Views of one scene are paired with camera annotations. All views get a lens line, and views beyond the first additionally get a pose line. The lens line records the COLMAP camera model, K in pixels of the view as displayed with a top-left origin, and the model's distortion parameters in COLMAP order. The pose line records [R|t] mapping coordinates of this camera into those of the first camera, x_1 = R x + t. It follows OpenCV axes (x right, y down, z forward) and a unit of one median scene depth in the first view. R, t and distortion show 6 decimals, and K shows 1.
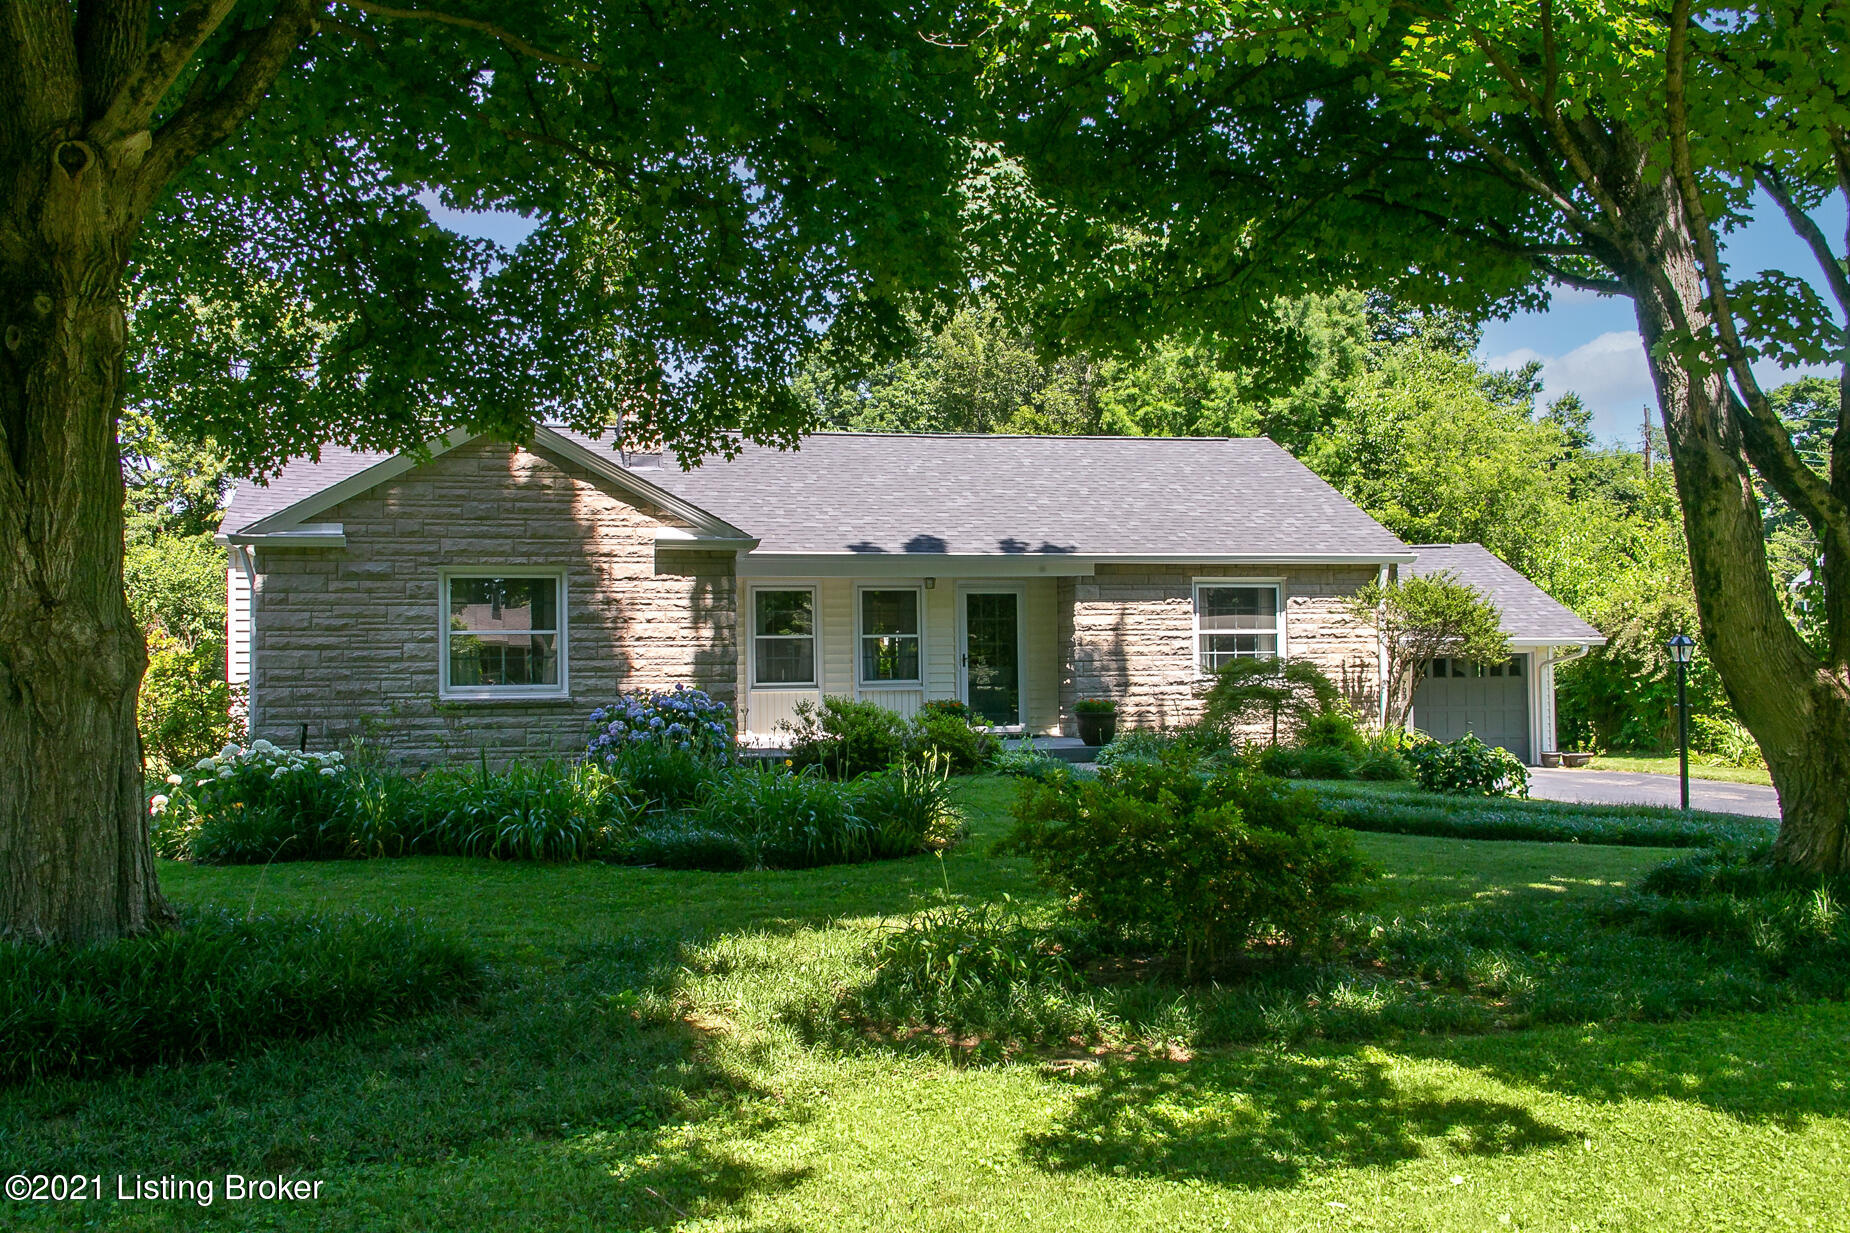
lens RADIAL K [[1631.1, 0, 929.1], [0, 1631.1, 670.4], [0, 0, 1]] dist [0.089248, -0.000641]
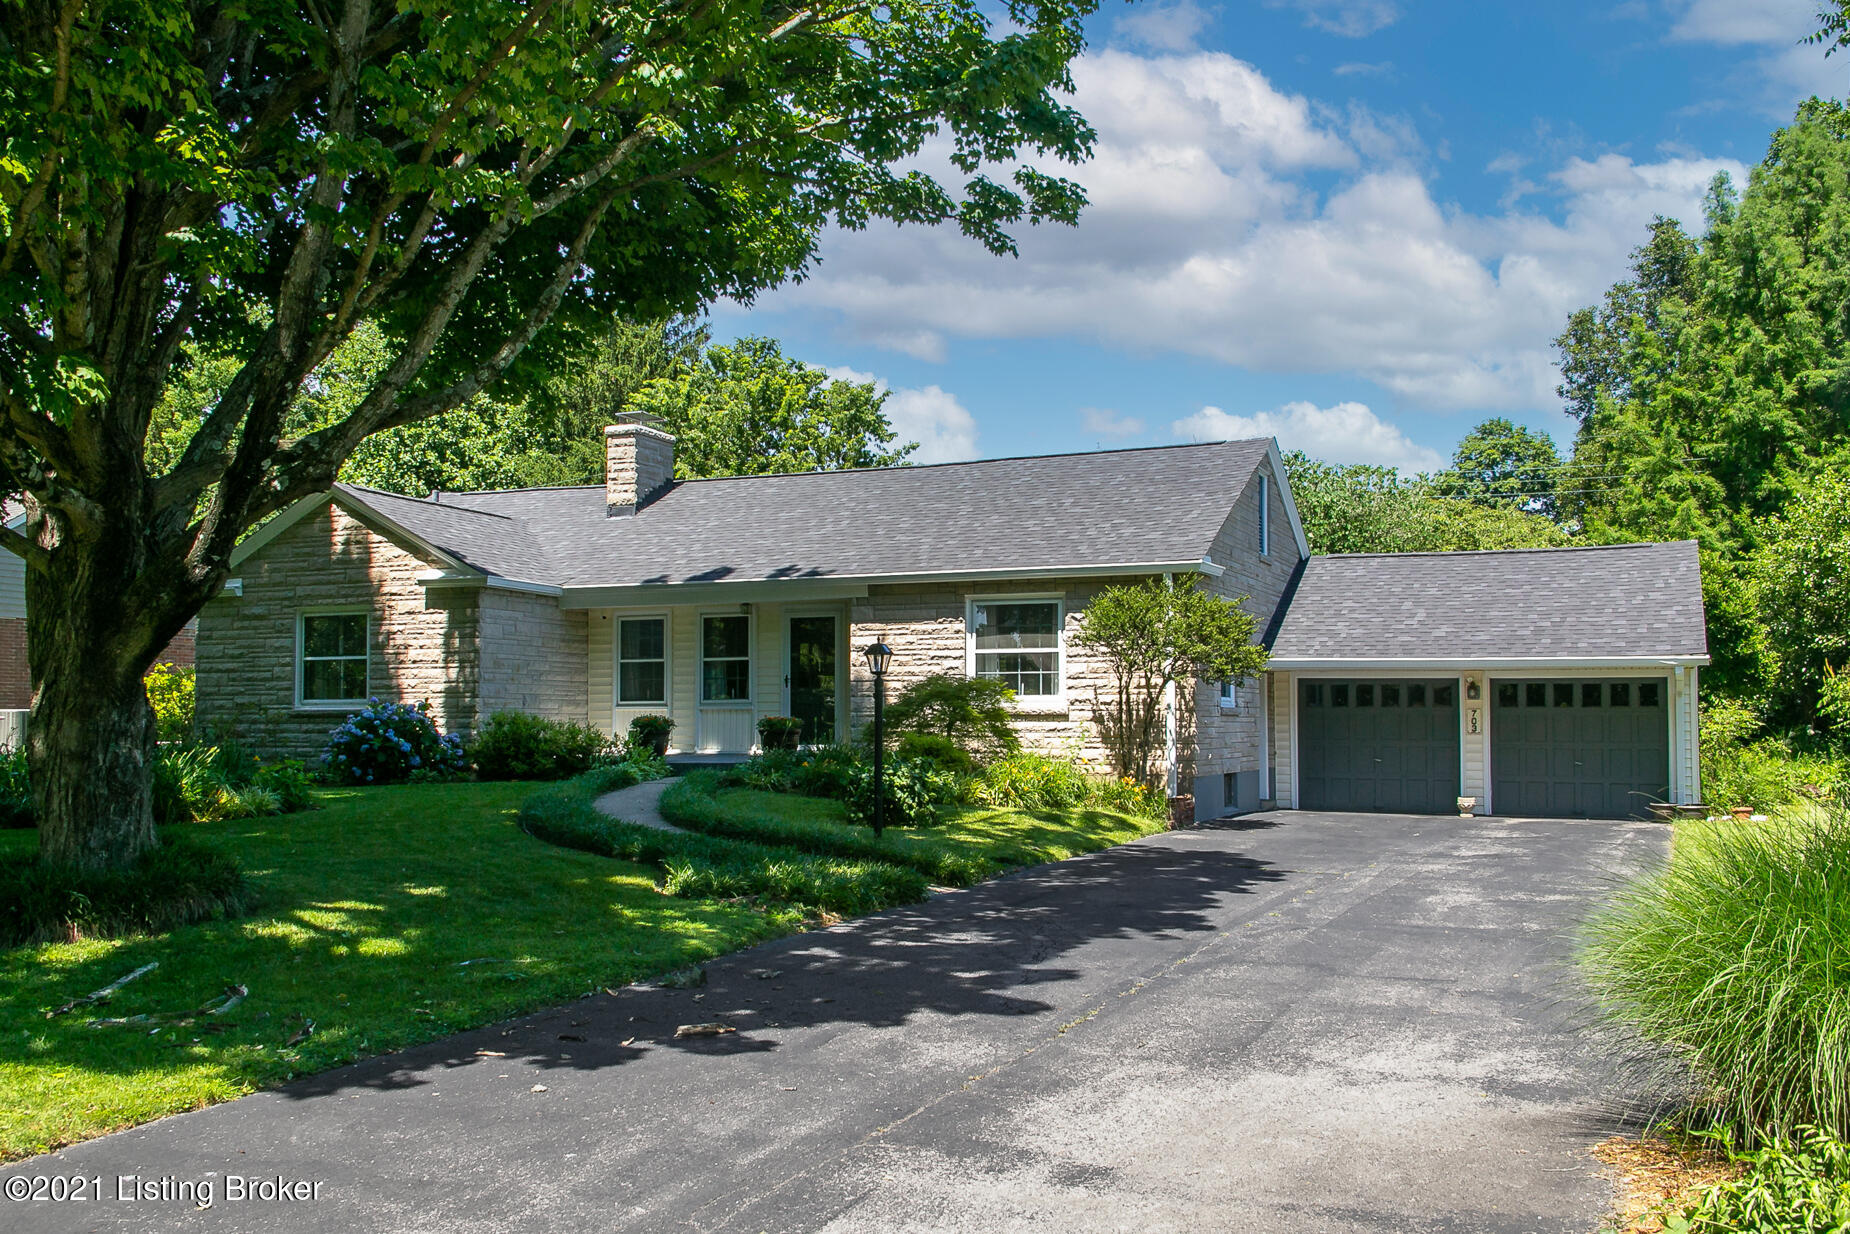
lens RADIAL K [[1631.1, 0, 929.1], [0, 1631.1, 670.9], [0, 0, 1]] dist [0.089248, -0.000641]
pose [[0.793028, -0.005804, -0.609158, 0.745801], [-0.006602, 0.999814, -0.018121, 0.005766], [0.609150, 0.018392, 0.792842, 0.226084]]
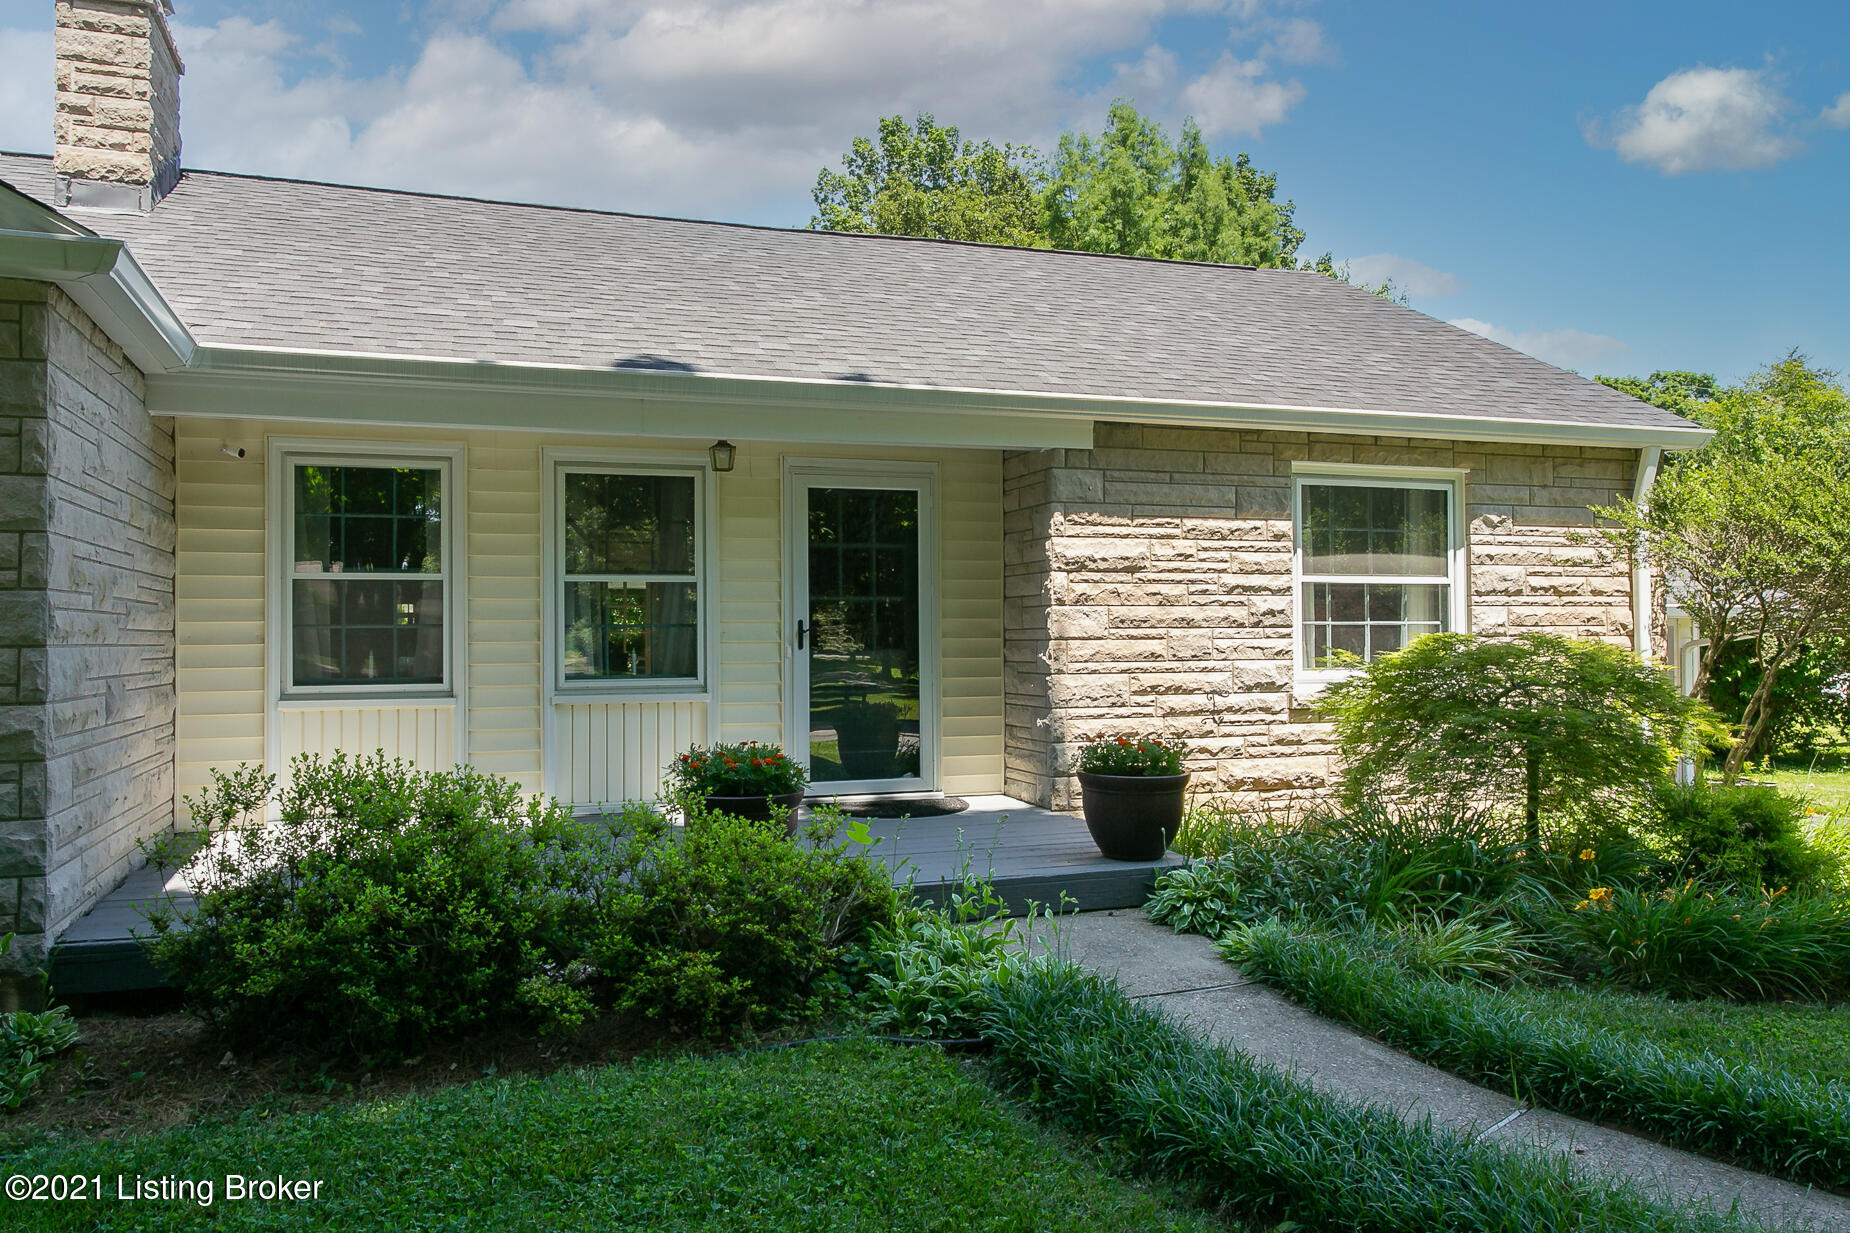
lens RADIAL K [[1415.1, 0, 929.7], [0, 1415.1, 644.7], [0, 0, 1]] dist [-0.013879, -0.002707]
pose [[0.995638, 0.008384, 0.092927, 0.020907], [-0.009200, 0.999923, 0.008355, -0.006961], [-0.092850, -0.009173, 0.995638, 0.617577]]
